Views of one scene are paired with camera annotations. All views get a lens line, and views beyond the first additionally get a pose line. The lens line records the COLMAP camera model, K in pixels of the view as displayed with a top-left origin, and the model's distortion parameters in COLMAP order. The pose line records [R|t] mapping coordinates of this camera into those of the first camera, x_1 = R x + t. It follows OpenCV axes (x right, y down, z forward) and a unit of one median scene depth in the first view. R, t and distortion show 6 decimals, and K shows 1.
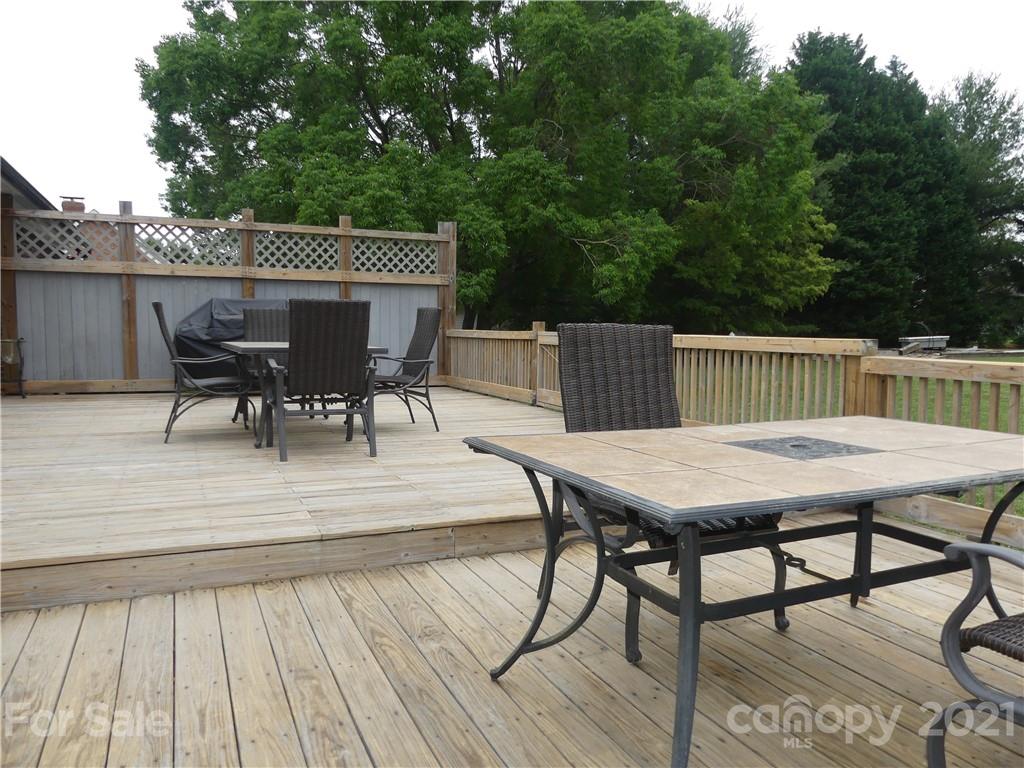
lens RADIAL K [[772.8, 0, 487.8], [0, 772.8, 372.0], [0, 0, 1]] dist [-0.031135, 0.036554]
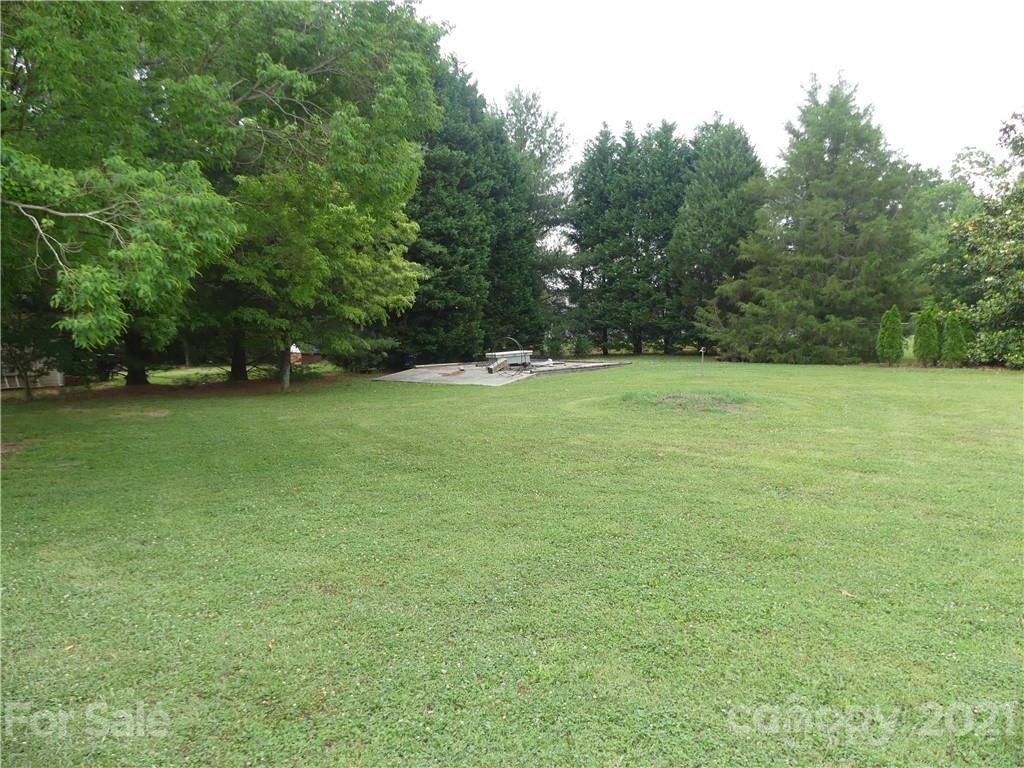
lens RADIAL K [[772.8, 0, 517.1], [0, 772.8, 380.3], [0, 0, 1]] dist [-0.031135, 0.036554]
pose [[0.824827, -0.044715, 0.563614, 0.044973], [0.037791, 0.998999, 0.023952, -0.030280], [-0.564121, 0.001543, 0.825691, 0.204710]]
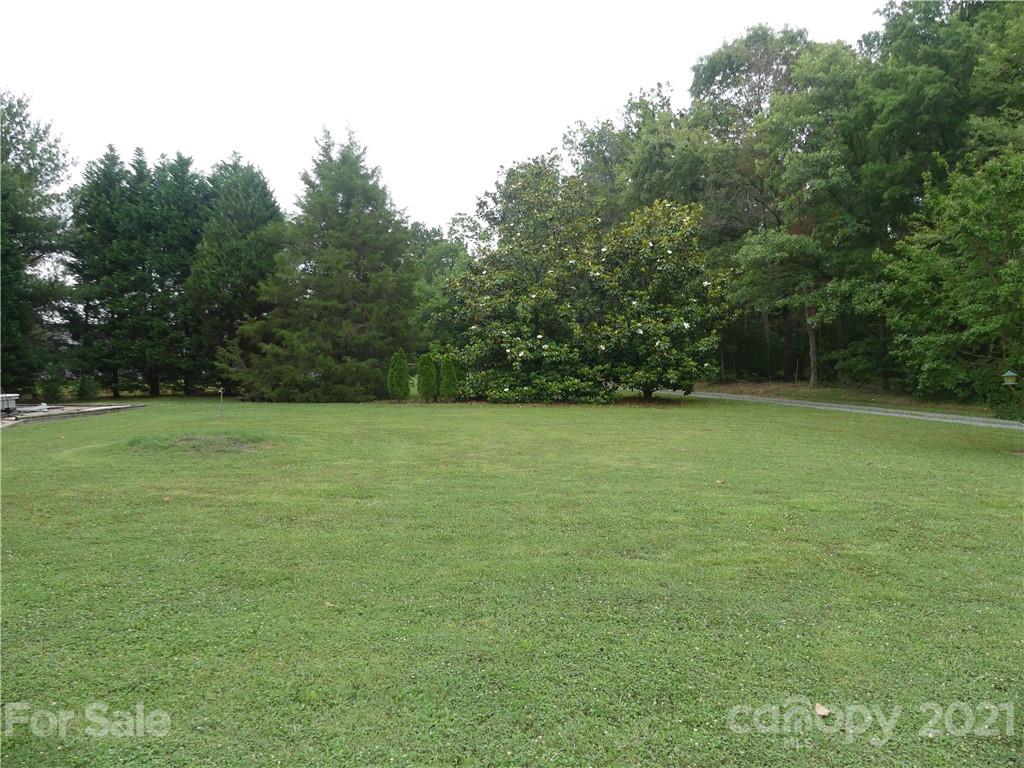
lens RADIAL K [[772.8, 0, 515.1], [0, 772.8, 382.1], [0, 0, 1]] dist [-0.031135, 0.036554]
pose [[0.374089, -0.022221, 0.927127, 0.038192], [0.053557, 0.998562, 0.002323, -0.029636], [-0.925845, 0.048785, 0.374741, 0.182970]]
